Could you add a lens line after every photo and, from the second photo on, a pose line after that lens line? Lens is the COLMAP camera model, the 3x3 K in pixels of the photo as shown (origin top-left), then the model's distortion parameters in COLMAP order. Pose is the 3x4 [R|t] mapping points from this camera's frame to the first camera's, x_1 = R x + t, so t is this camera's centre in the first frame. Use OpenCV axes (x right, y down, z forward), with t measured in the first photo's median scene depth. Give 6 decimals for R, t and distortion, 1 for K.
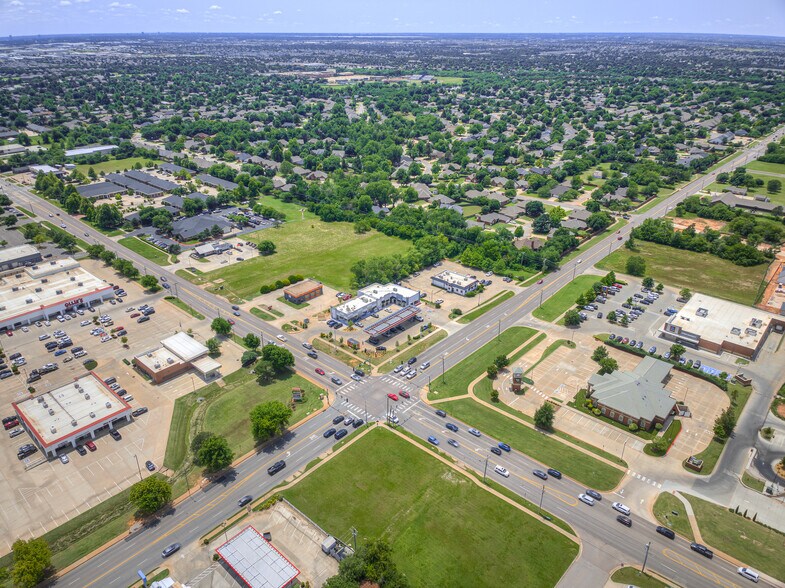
lens RADIAL K [[530.8, 0, 392.5], [0, 530.8, 294.0], [0, 0, 1]] dist [0.063811, -0.085243]
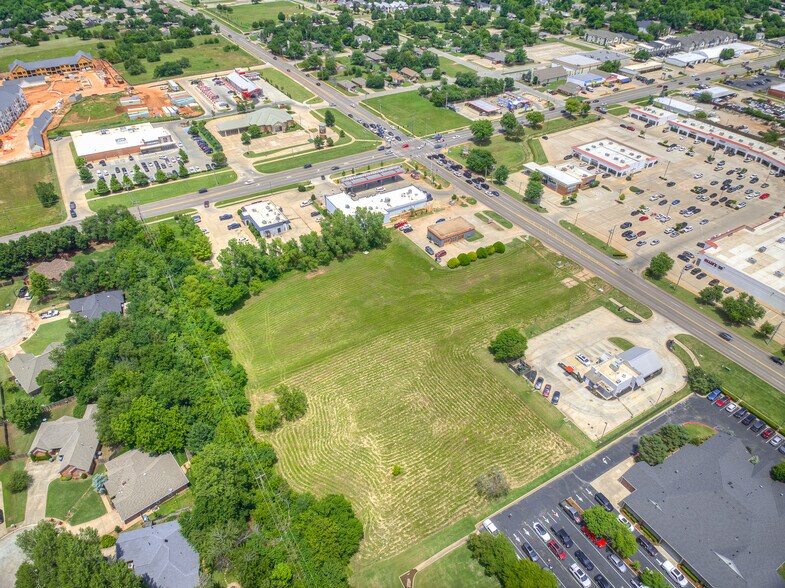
lens RADIAL K [[530.8, 0, 392.5], [0, 530.8, 294.0], [0, 0, 1]] dist [0.063811, -0.085243]
pose [[-0.955092, -0.182716, 0.233270, -0.249208], [0.125899, 0.462419, 0.877678, -0.589242], [-0.268234, 0.867631, -0.418649, 1.247305]]
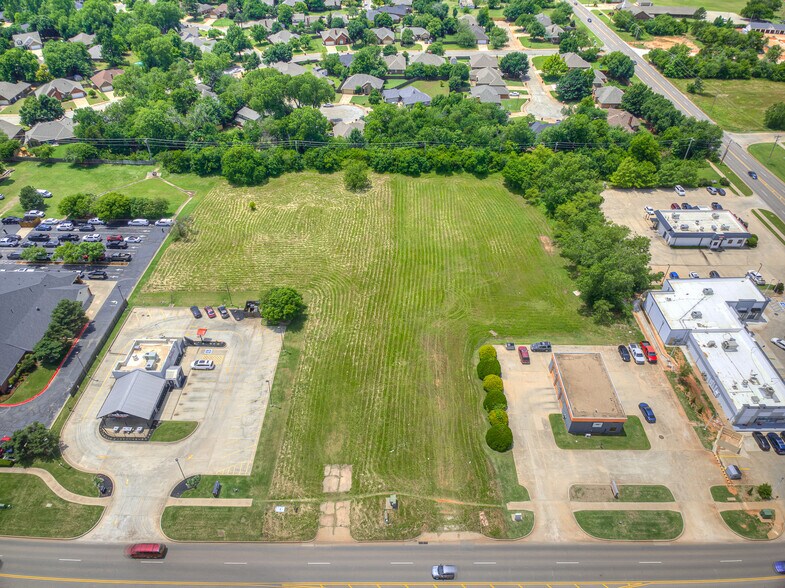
lens RADIAL K [[530.8, 0, 392.5], [0, 530.8, 294.0], [0, 0, 1]] dist [0.063811, -0.085243]
pose [[0.748261, -0.422465, 0.511498, -0.386436], [0.284750, 0.900909, 0.327538, -0.208203], [-0.599186, -0.099435, 0.794411, 0.669073]]
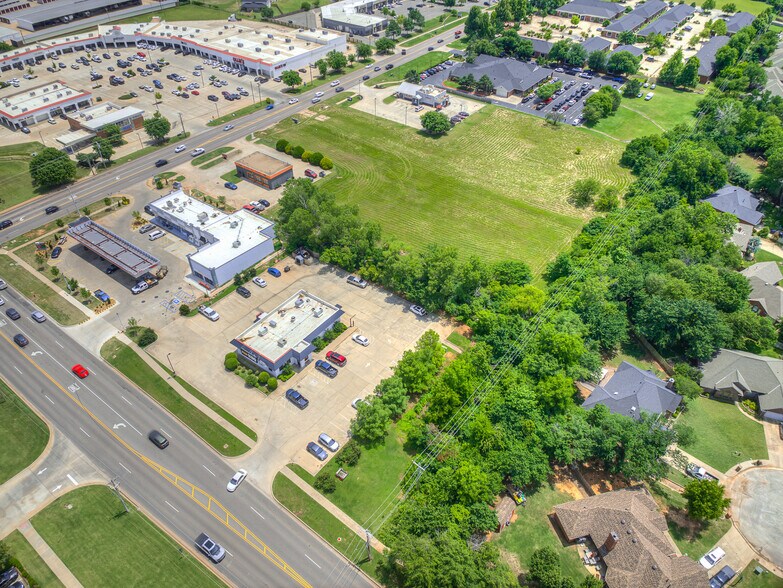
lens RADIAL K [[529.5, 0, 391.5], [0, 529.5, 294.0], [0, 0, 1]] dist [0.063811, -0.085243]
pose [[0.090027, 0.645442, -0.758485, 0.385255], [-0.436368, 0.710148, 0.552515, -0.283078], [0.895253, 0.281237, 0.345583, 0.824427]]
